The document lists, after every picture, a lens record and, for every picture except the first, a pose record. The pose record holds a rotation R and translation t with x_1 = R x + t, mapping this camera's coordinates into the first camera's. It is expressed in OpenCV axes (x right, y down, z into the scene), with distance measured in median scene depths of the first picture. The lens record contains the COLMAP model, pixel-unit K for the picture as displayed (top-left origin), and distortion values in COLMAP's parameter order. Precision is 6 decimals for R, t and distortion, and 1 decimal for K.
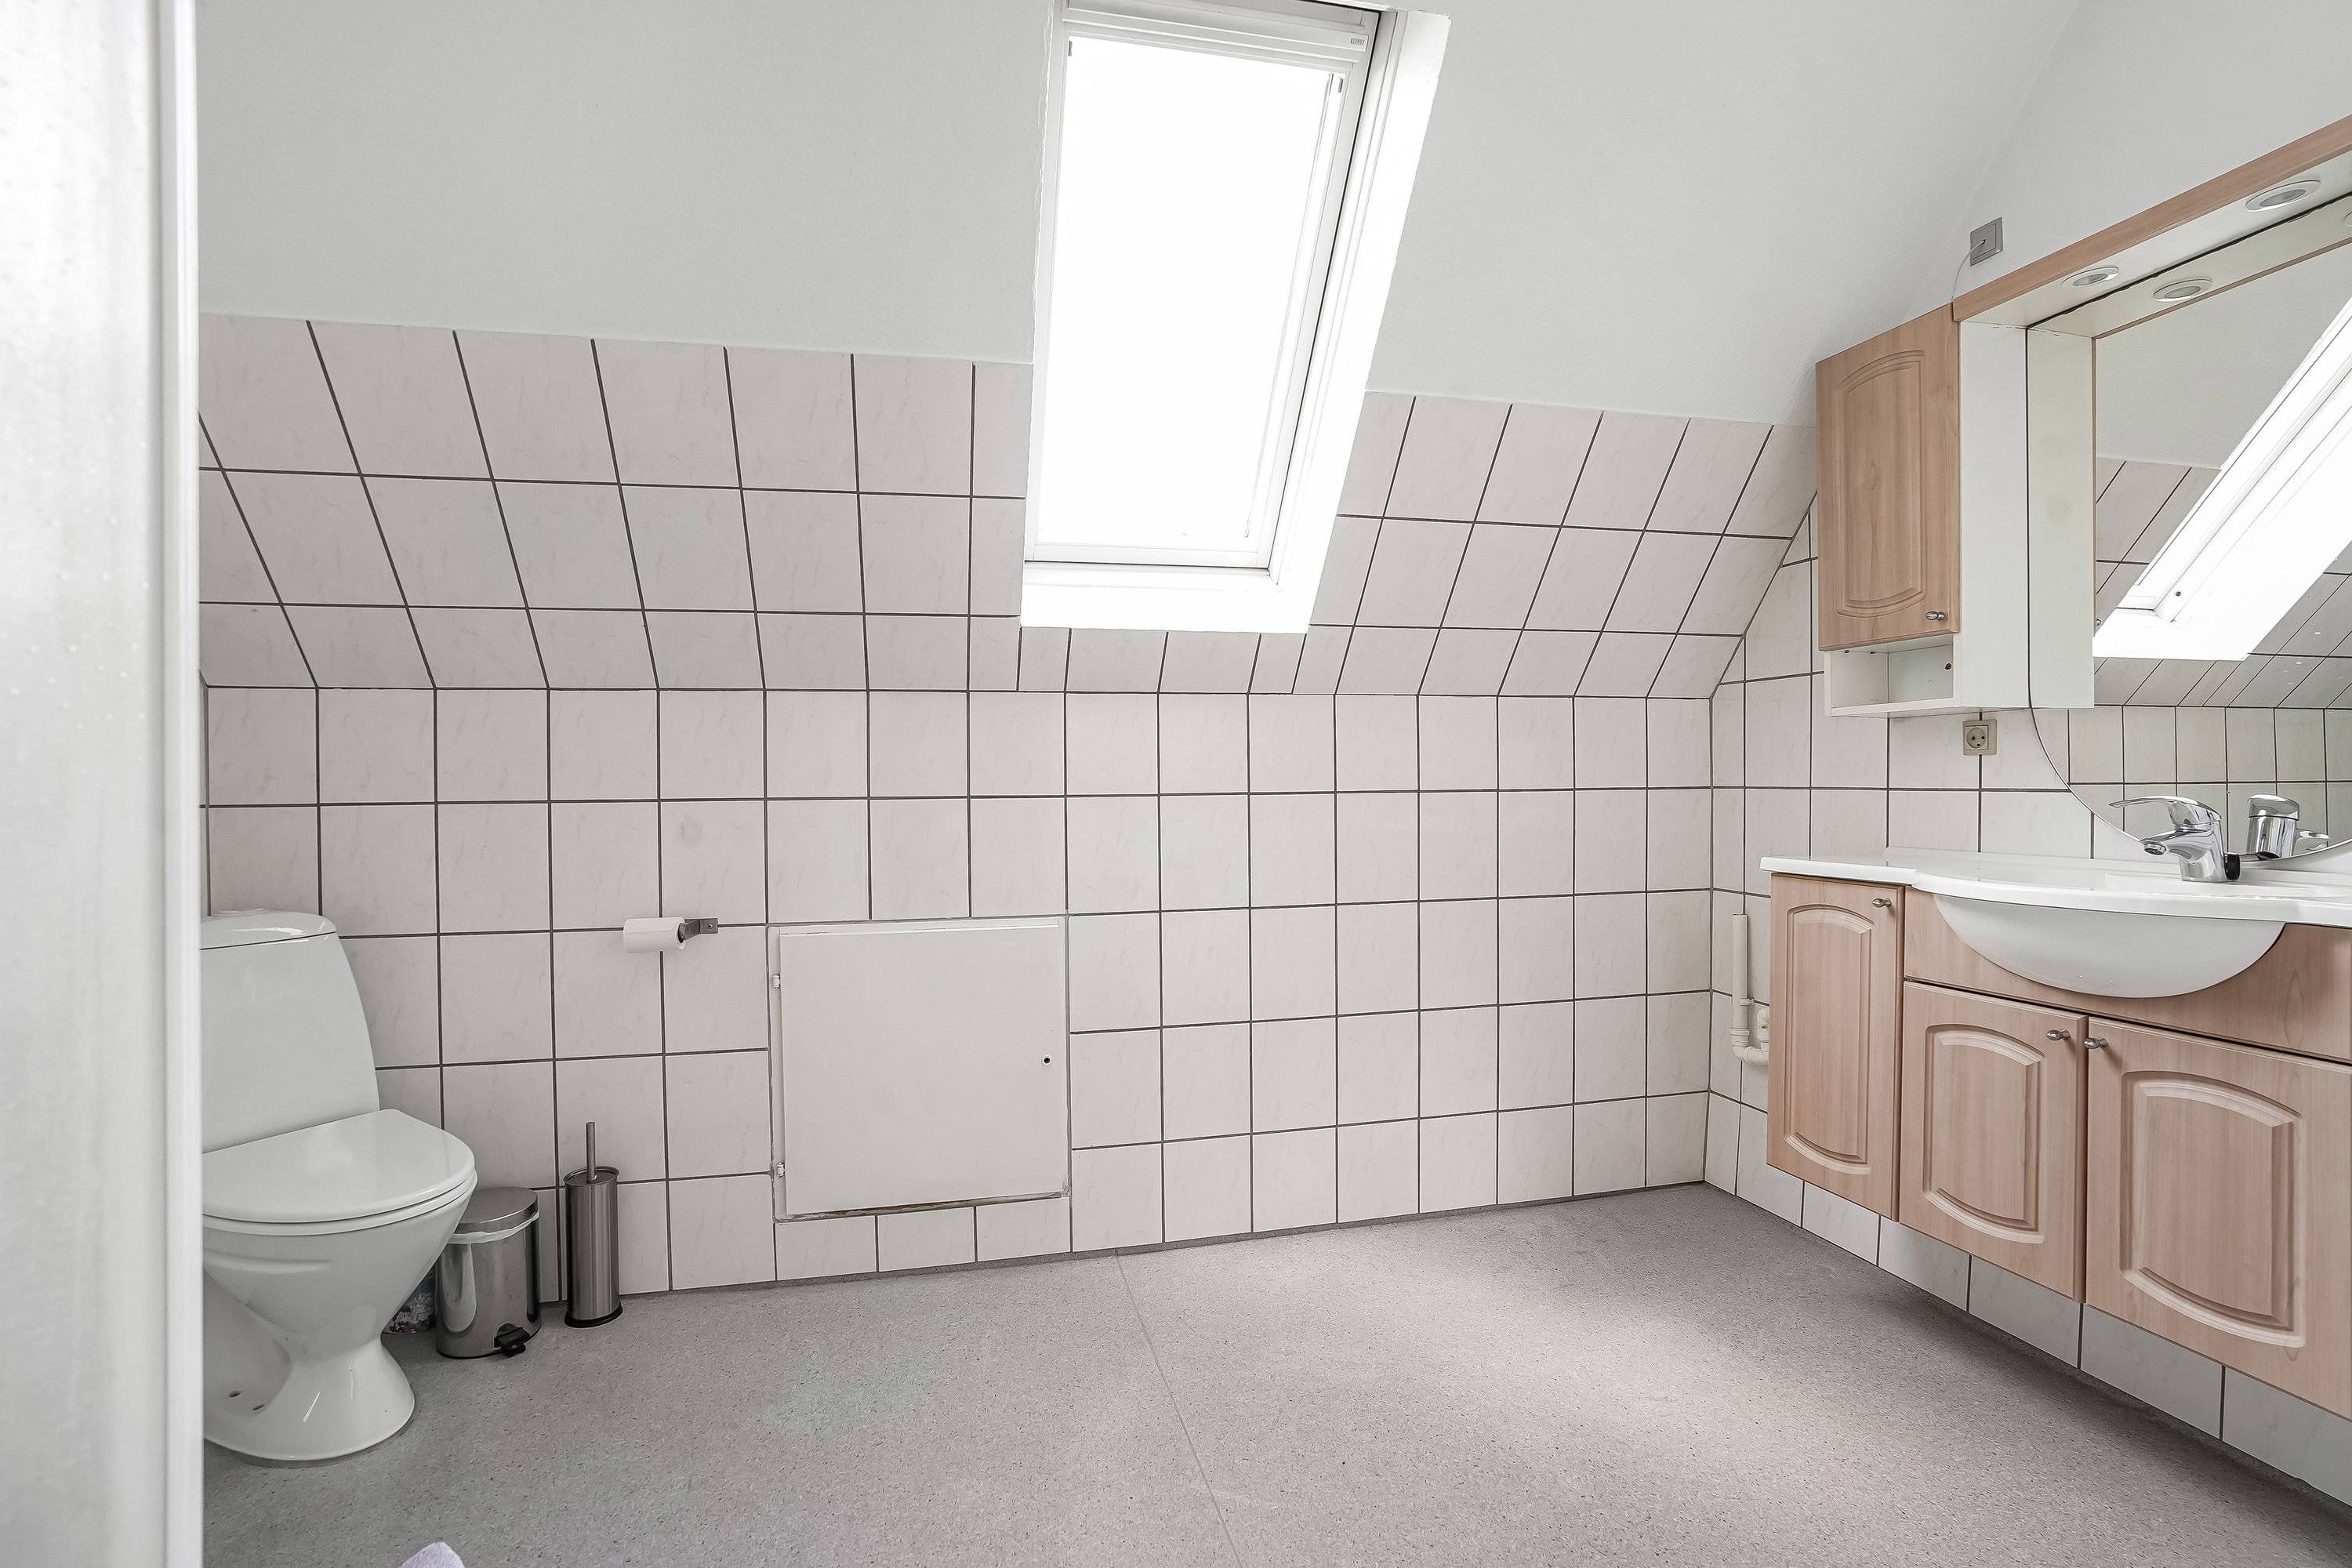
lens RADIAL K [[1093.3, 0, 1176.4], [0, 1093.3, 795.8], [0, 0, 1]] dist [0.002039, 0.001278]
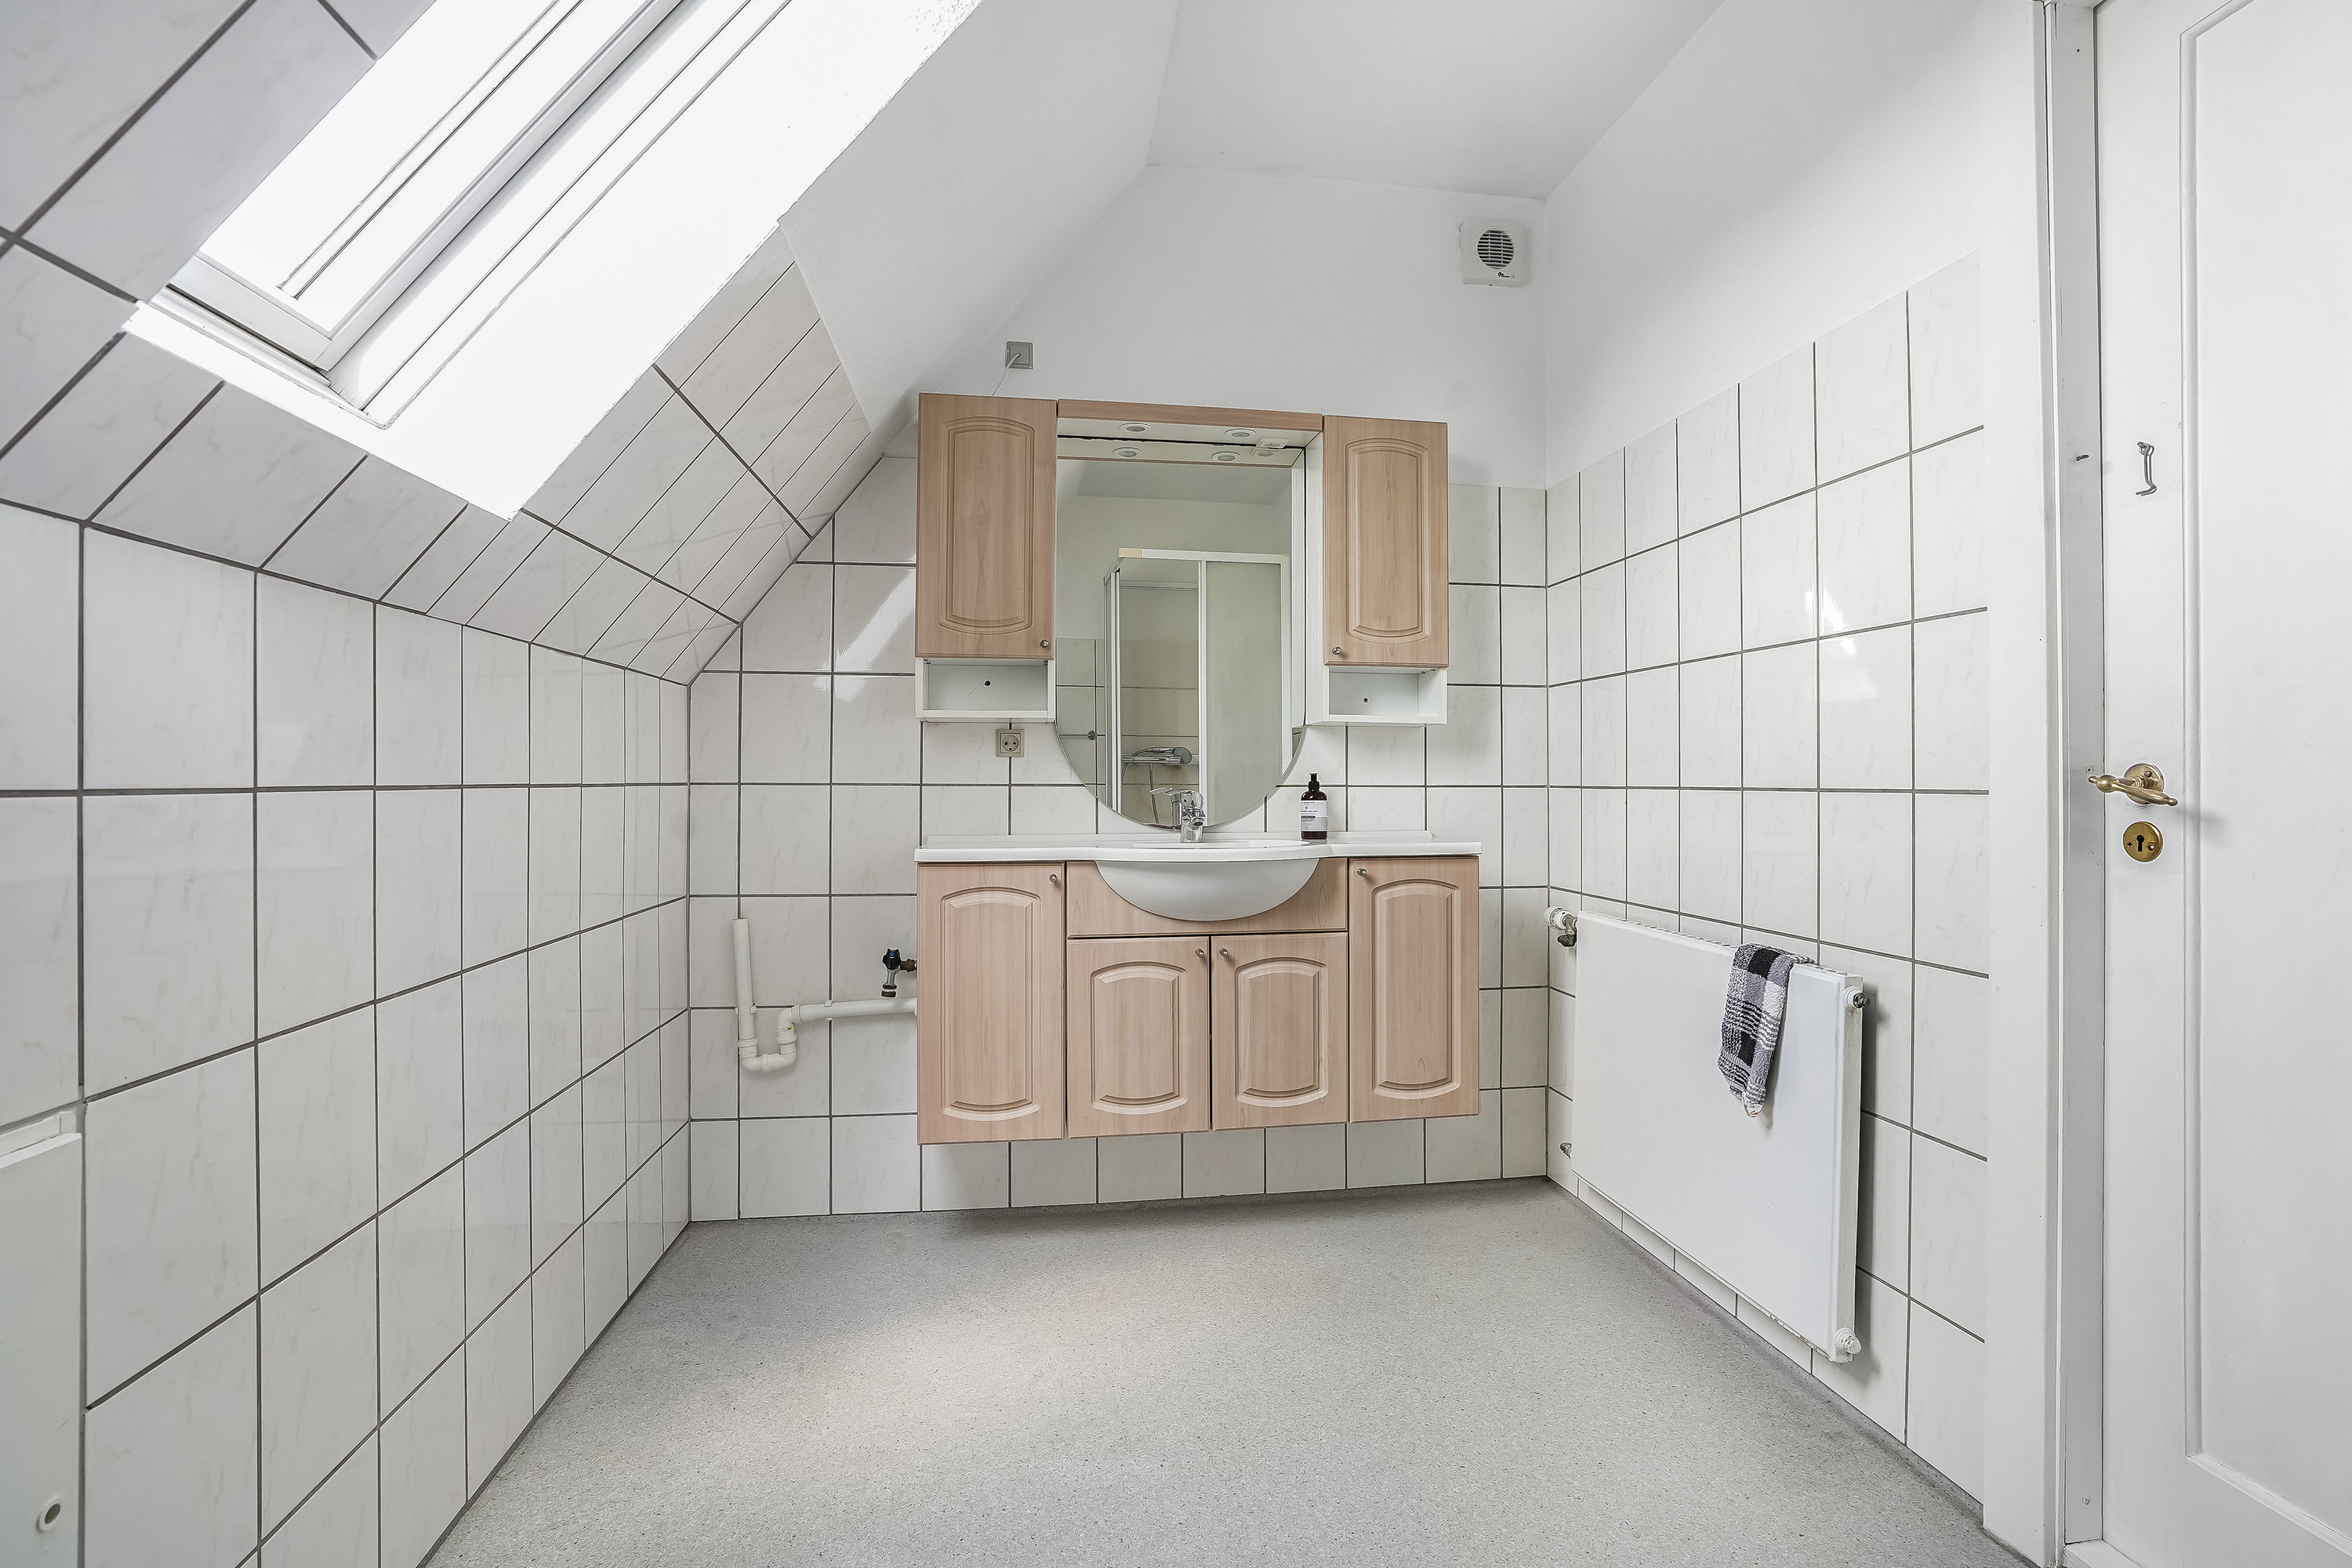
lens RADIAL K [[1103.5, 0, 1176.0], [0, 1103.5, 784.0], [0, 0, 1]] dist [-0.047170, 0.001145]
pose [[0.094887, 0.006832, 0.995465, -0.528694], [0.011708, 0.999900, -0.007978, 0.005937], [-0.995419, 0.012412, 0.094798, 0.730427]]
